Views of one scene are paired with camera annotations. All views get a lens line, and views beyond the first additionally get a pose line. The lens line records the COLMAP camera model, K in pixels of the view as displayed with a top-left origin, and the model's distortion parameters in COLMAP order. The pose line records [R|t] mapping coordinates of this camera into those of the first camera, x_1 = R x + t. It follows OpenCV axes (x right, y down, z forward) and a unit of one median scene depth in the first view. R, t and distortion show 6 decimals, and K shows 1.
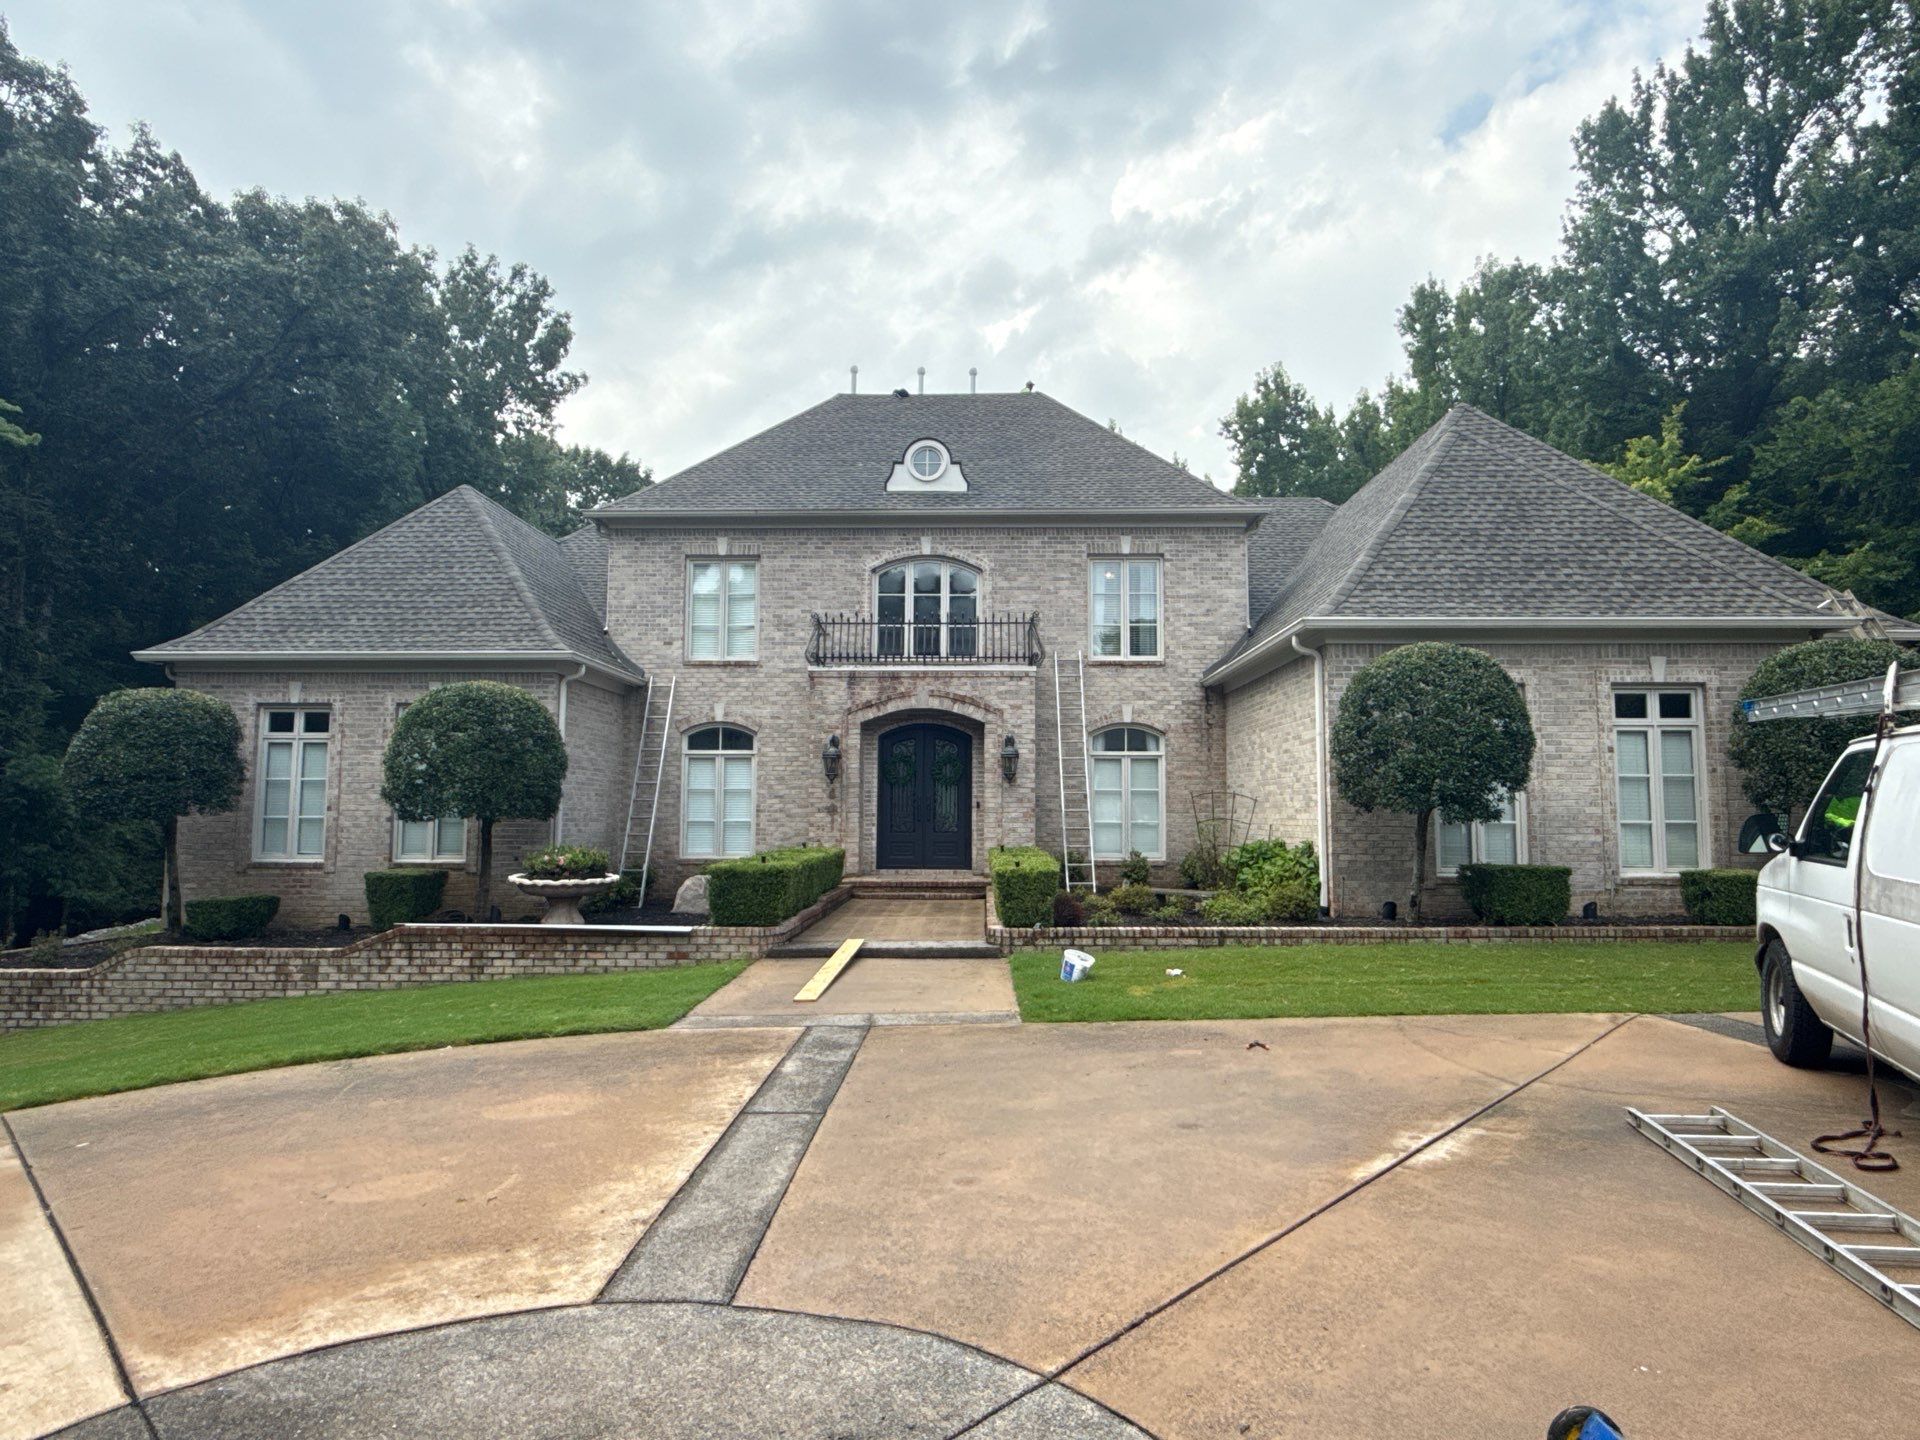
lens RADIAL K [[1104.5, 0, 950.5], [0, 1104.5, 721.4], [0, 0, 1]] dist [0.006160, -0.000320]
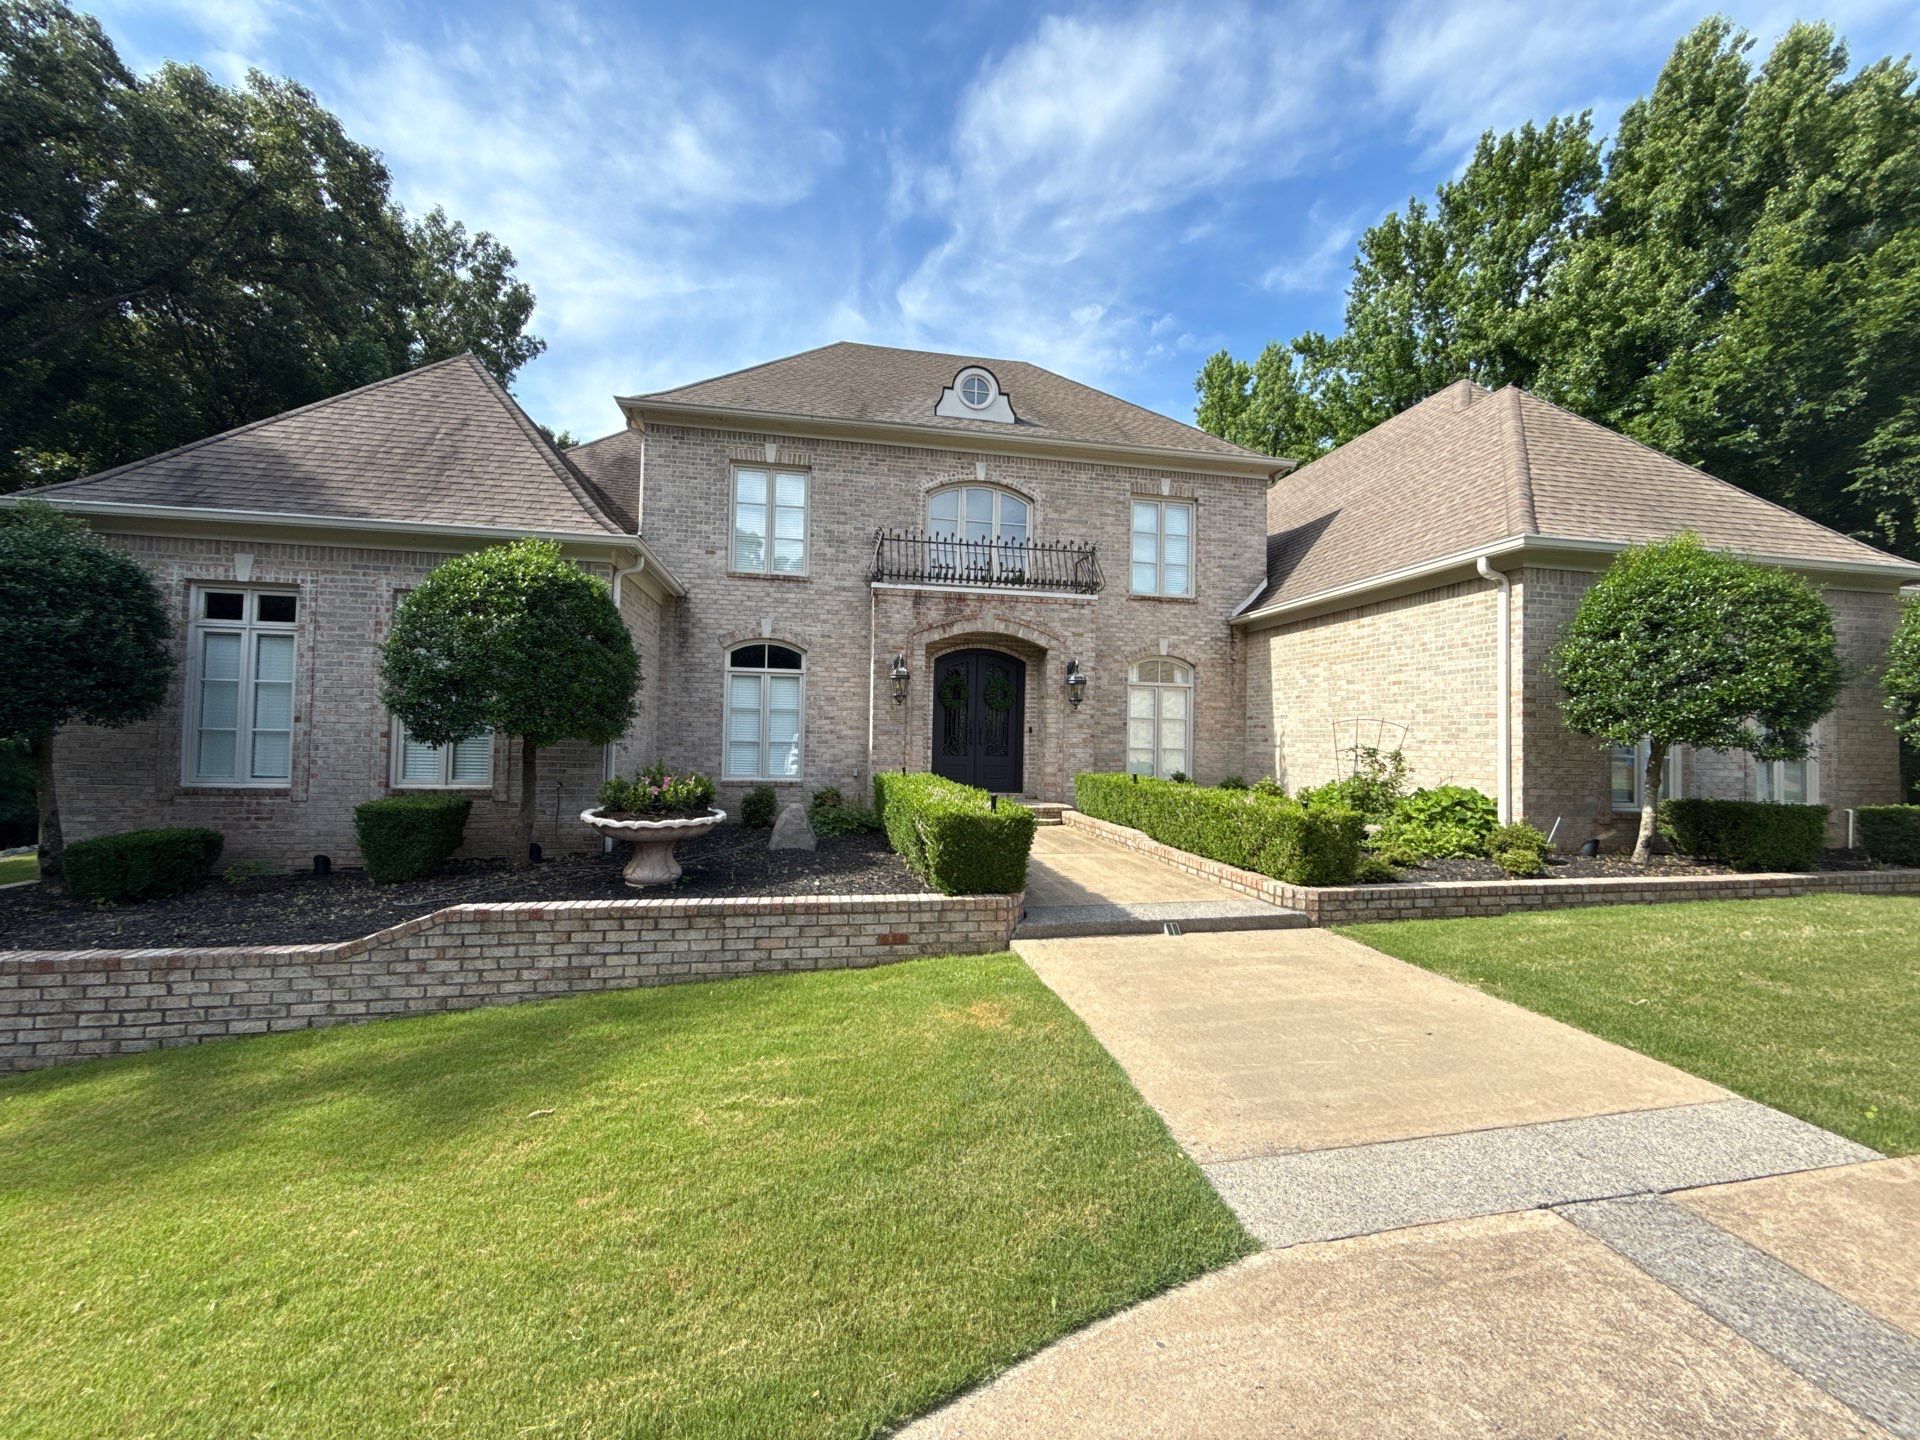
lens RADIAL K [[762.0, 0, 957.0], [0, 762.0, 715.4], [0, 0, 1]] dist [0.002208, -0.000244]
pose [[0.977143, 0.022253, 0.211413, -0.194845], [-0.034088, 0.998039, 0.052500, 0.028052], [-0.209830, -0.058507, 0.975986, 0.333041]]
